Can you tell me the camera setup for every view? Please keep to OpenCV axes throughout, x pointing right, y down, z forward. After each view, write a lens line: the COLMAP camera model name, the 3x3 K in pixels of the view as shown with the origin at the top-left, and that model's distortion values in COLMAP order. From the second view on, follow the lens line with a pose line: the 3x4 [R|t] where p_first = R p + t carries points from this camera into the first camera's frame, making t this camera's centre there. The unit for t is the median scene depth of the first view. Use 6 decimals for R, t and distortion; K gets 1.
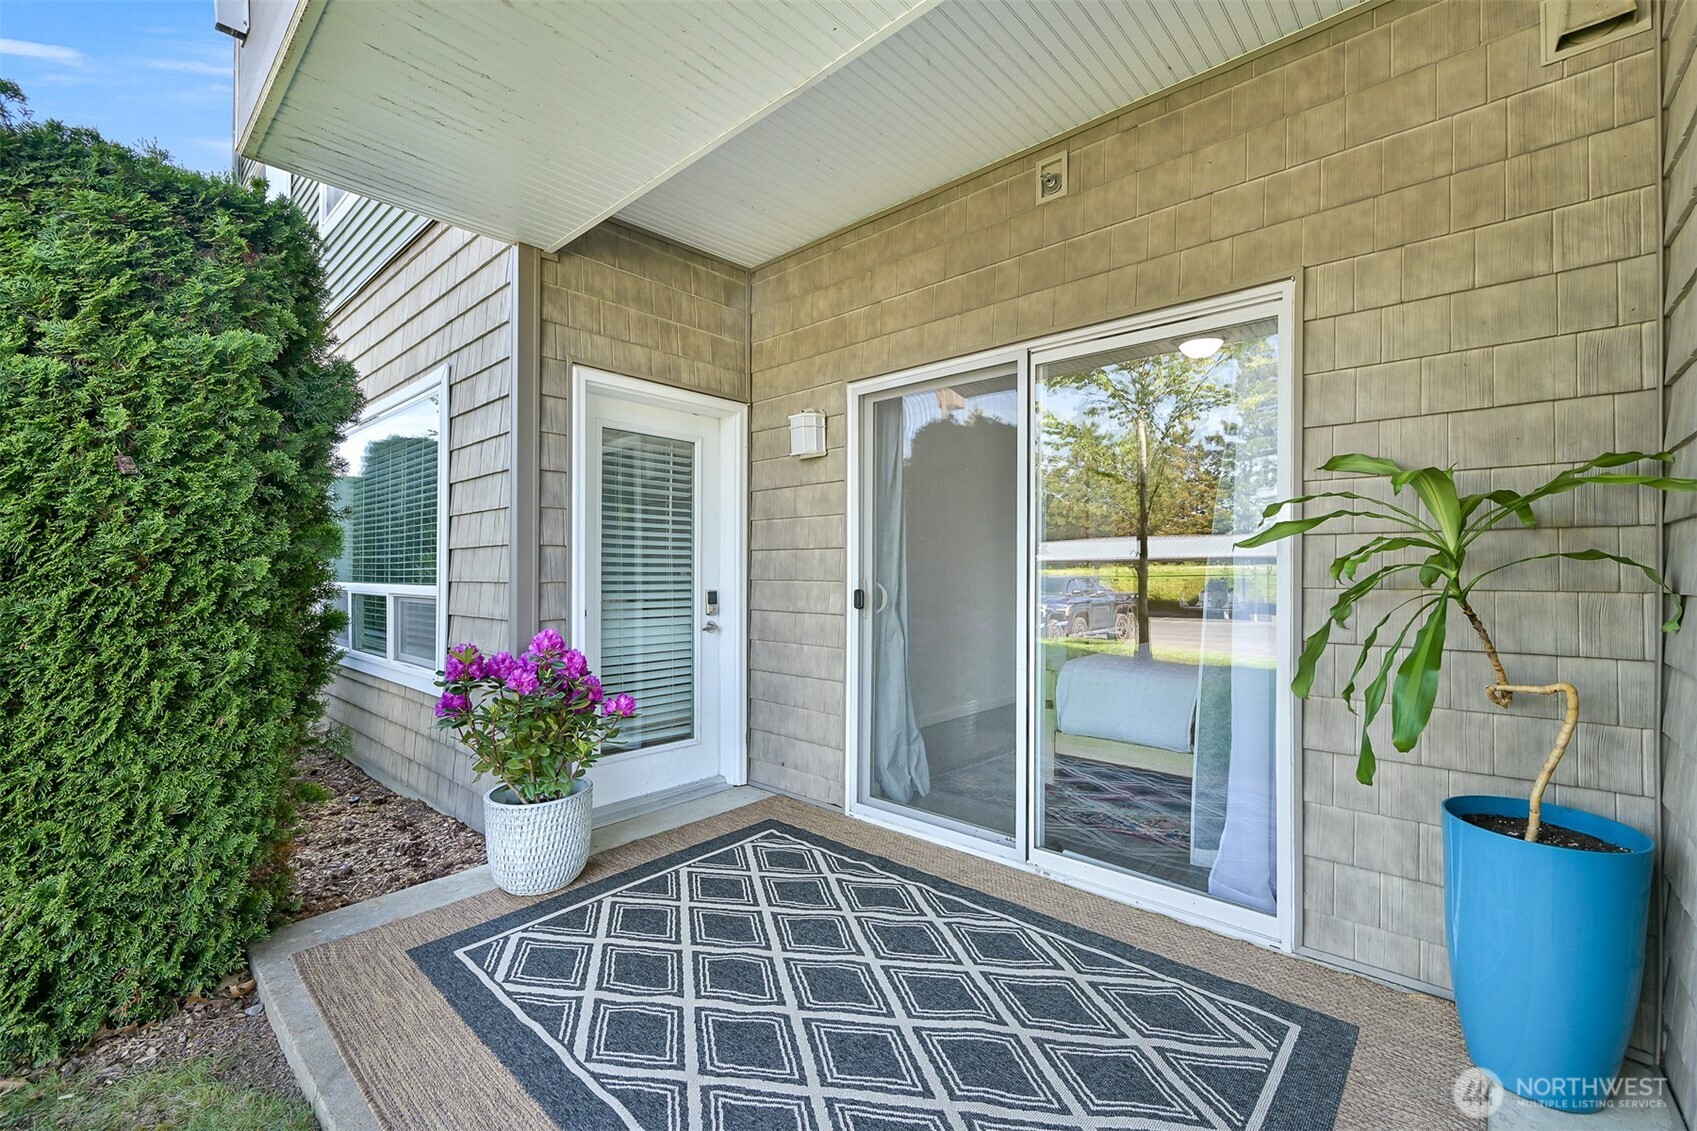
lens RADIAL K [[695.7, 0, 844.4], [0, 695.7, 576.9], [0, 0, 1]] dist [-0.000079, -0.000044]
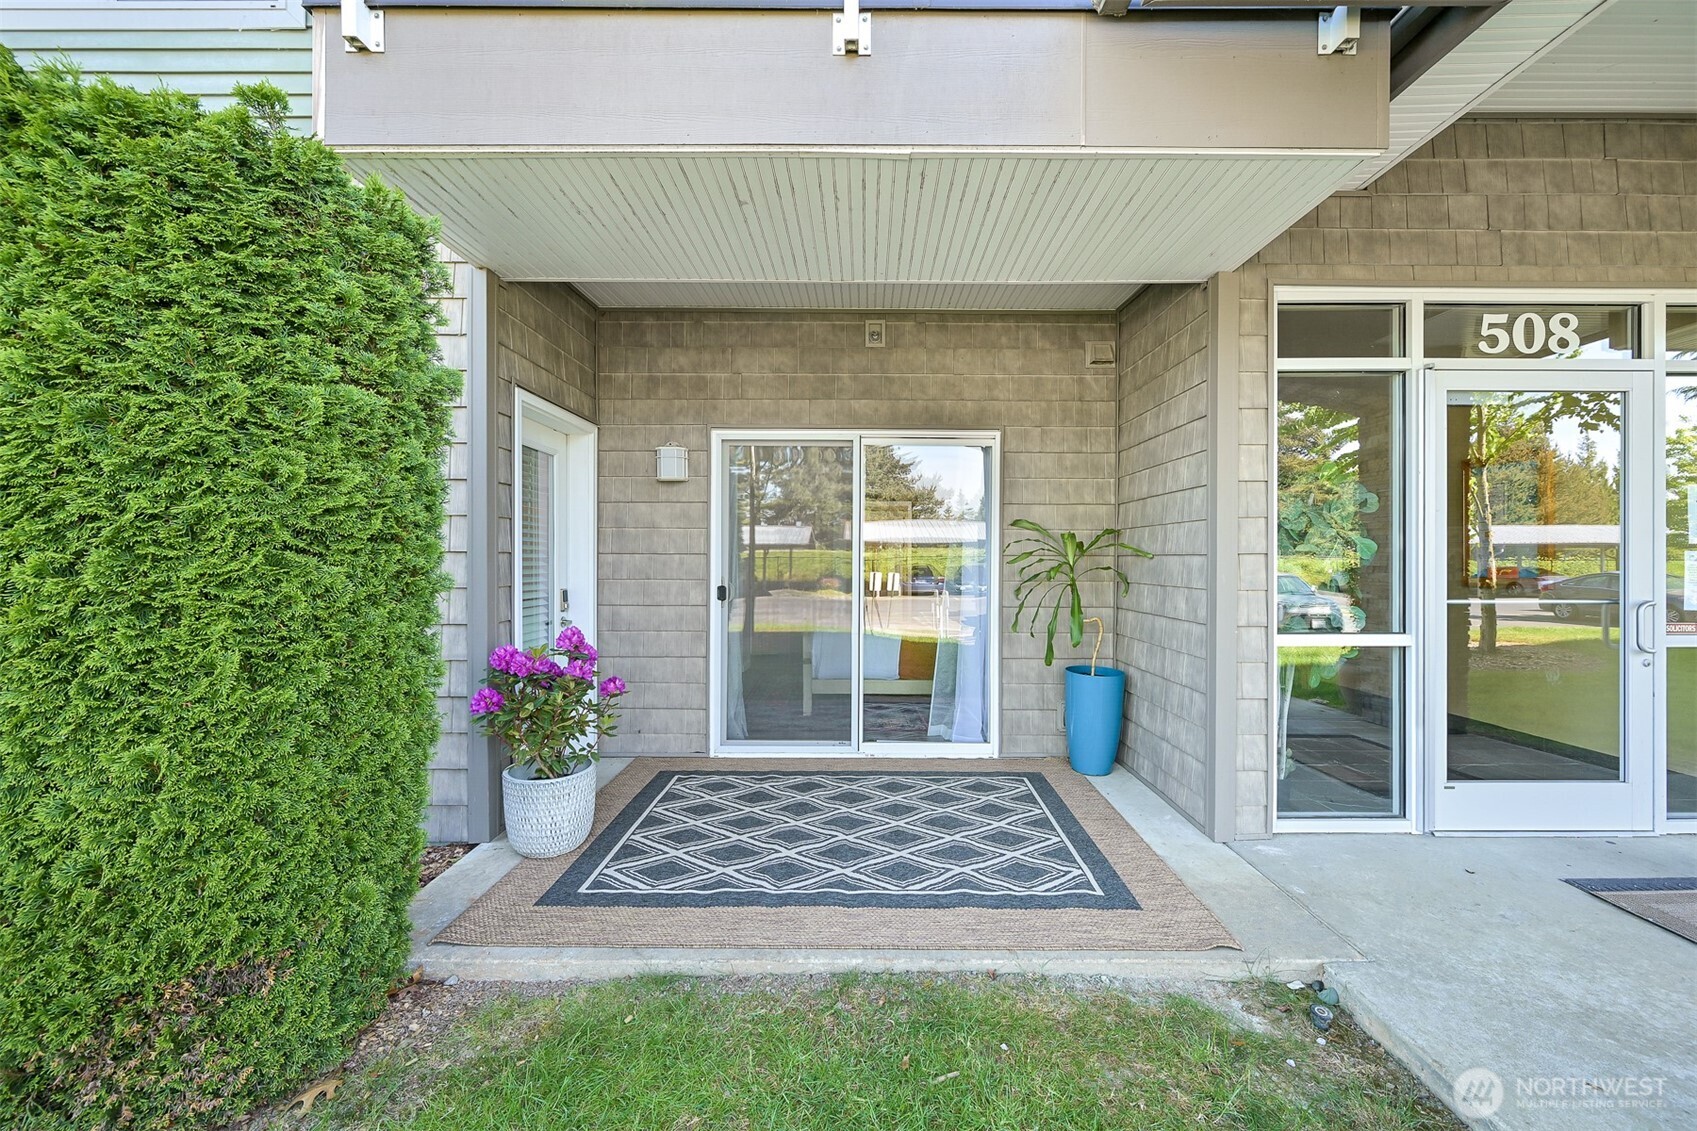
lens RADIAL K [[695.7, 0, 844.4], [0, 695.7, 576.9], [0, 0, 1]] dist [-0.000079, -0.000044]
pose [[0.744461, -0.016415, 0.667465, -0.885764], [0.002493, 0.999759, 0.021808, -0.035100], [-0.667662, -0.014571, 0.744322, -0.187425]]
